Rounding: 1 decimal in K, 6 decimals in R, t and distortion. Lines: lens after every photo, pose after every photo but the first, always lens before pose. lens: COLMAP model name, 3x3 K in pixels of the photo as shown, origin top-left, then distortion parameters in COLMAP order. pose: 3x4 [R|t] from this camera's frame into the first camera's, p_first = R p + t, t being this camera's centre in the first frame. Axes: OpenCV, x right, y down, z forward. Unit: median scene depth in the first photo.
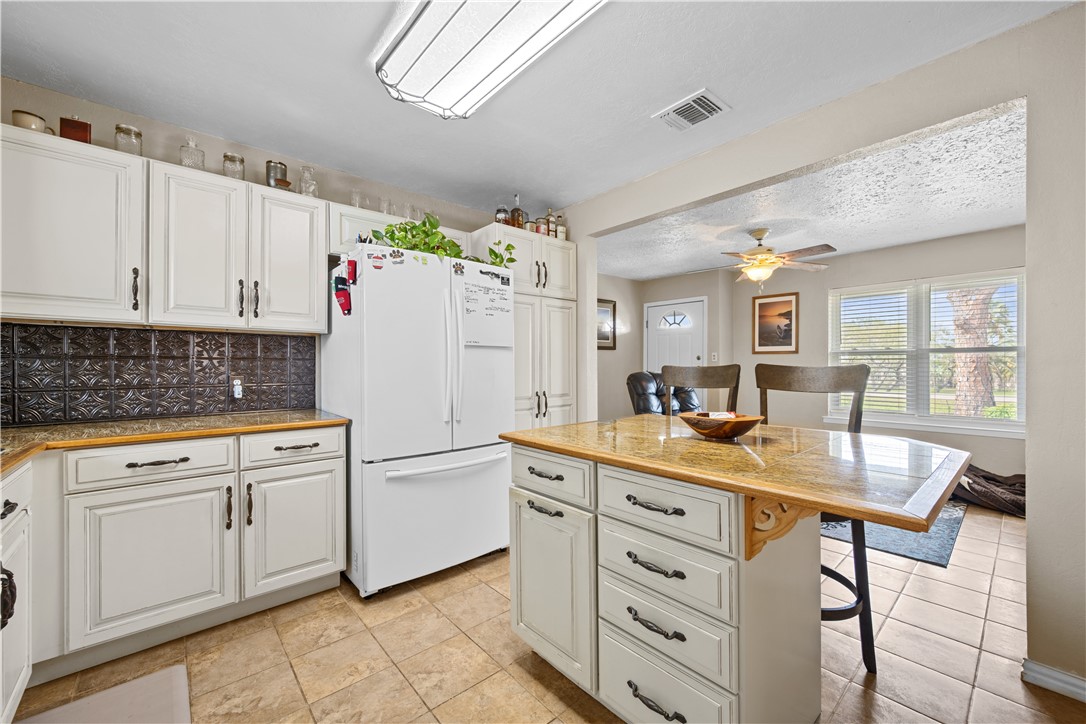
lens RADIAL K [[427.9, 0, 543.0], [0, 427.9, 362.0], [0, 0, 1]] dist [-0.000386, -0.000045]
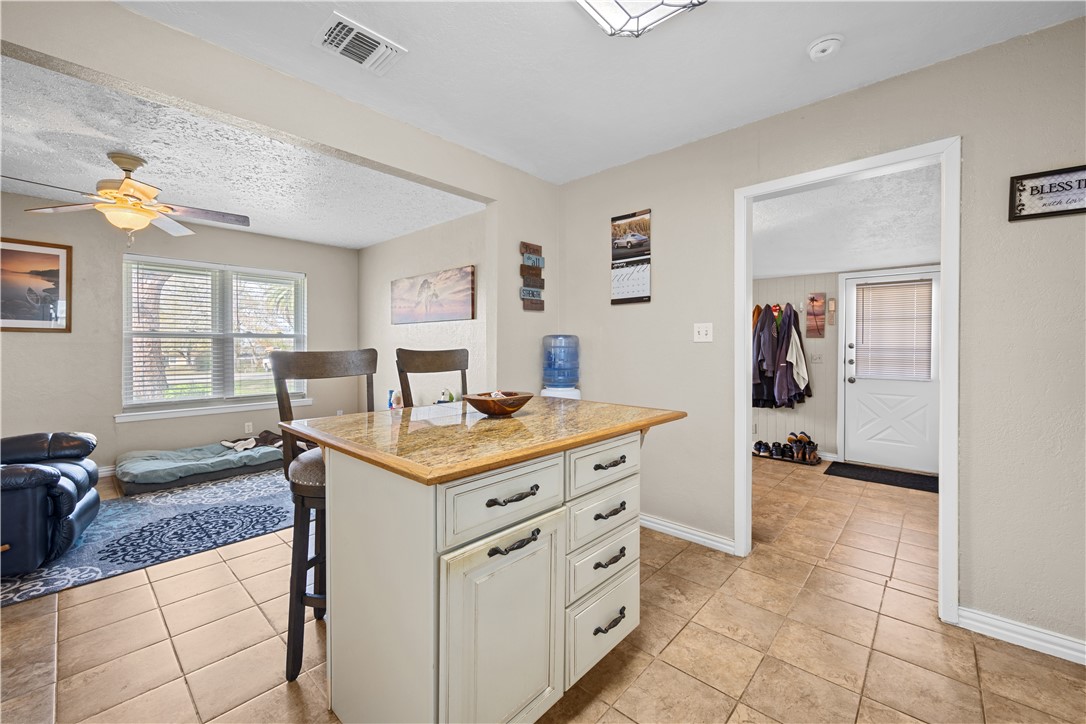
lens RADIAL K [[441.0, 0, 547.0], [0, 441.0, 348.1], [0, 0, 1]] dist [-0.000248, -0.000062]
pose [[-0.112642, 0.000859, 0.993635, -0.259407], [-0.007497, 0.999970, -0.001715, 0.001607], [-0.993607, -0.007643, -0.112632, 0.349857]]
